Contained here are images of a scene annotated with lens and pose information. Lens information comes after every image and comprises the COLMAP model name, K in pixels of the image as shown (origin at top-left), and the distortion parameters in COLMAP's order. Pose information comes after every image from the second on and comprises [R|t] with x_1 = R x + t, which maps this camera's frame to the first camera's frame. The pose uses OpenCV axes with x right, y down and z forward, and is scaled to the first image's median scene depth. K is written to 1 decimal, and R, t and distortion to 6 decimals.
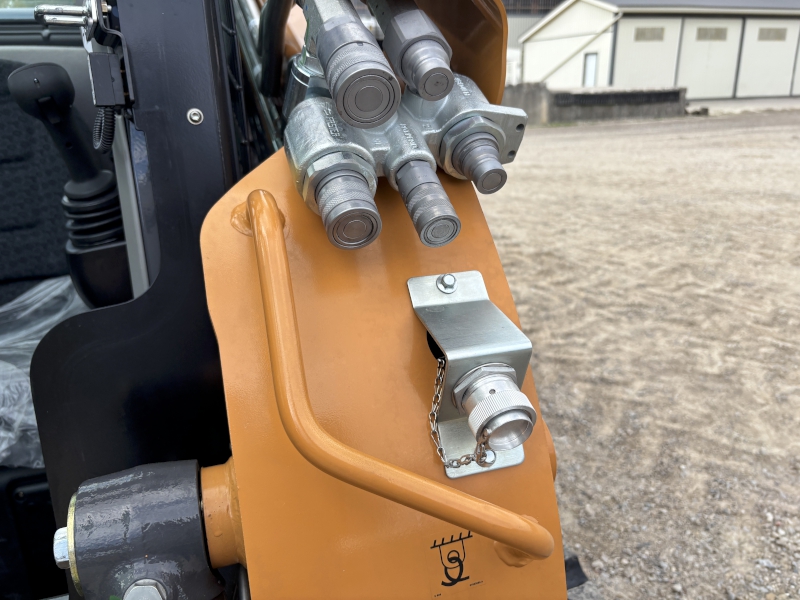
lens RADIAL K [[608.0, 0, 398.3], [0, 608.0, 300.2], [0, 0, 1]] dist [0.043901, -0.043743]
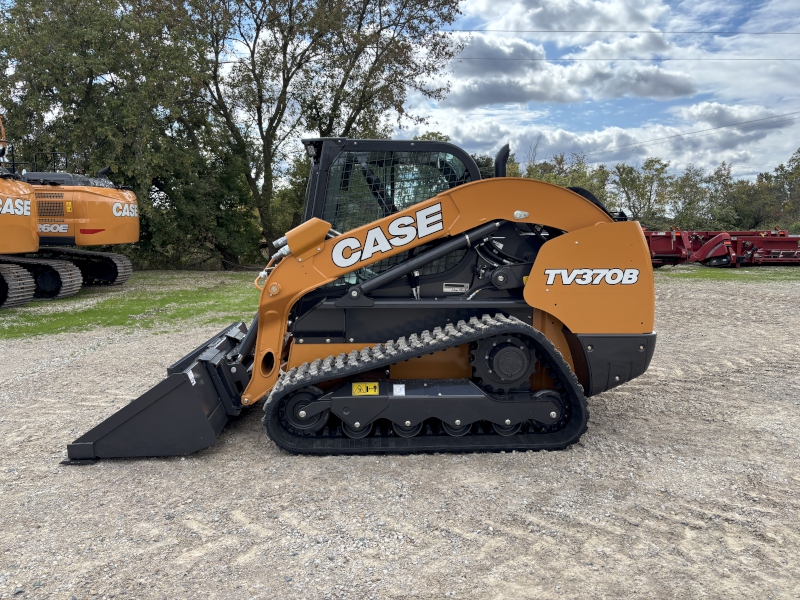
lens RADIAL K [[608.0, 0, 394.0], [0, 608.0, 302.7], [0, 0, 1]] dist [0.043901, -0.043743]
pose [[-0.234655, 0.154473, -0.959726, 1.445719], [-0.317445, 0.920988, 0.225854, -0.361110], [0.918785, 0.357658, -0.167078, 0.743133]]
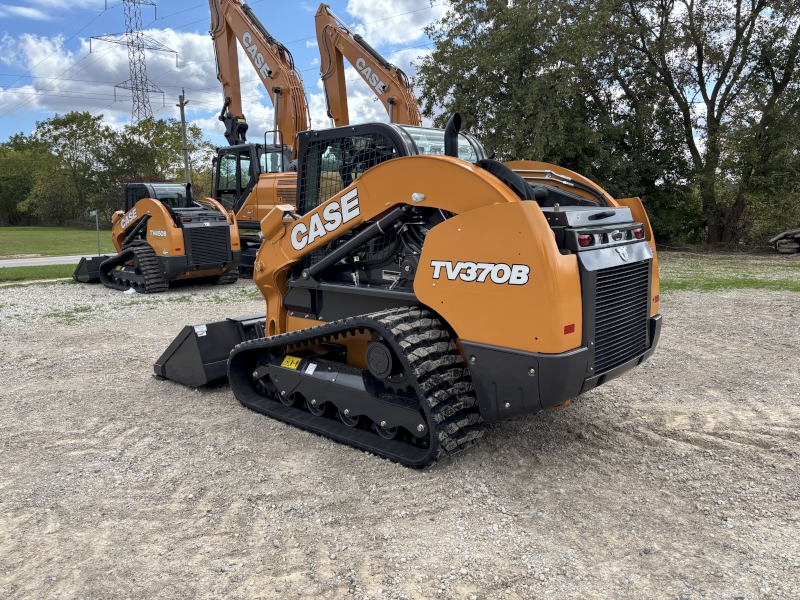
lens RADIAL K [[608.0, 0, 393.3], [0, 608.0, 298.0], [0, 0, 1]] dist [0.043901, -0.043743]
pose [[-0.870248, 0.126639, -0.476057, 0.569503], [-0.112319, 0.889926, 0.442058, -0.716186], [0.479638, 0.438170, -0.760233, 1.813677]]
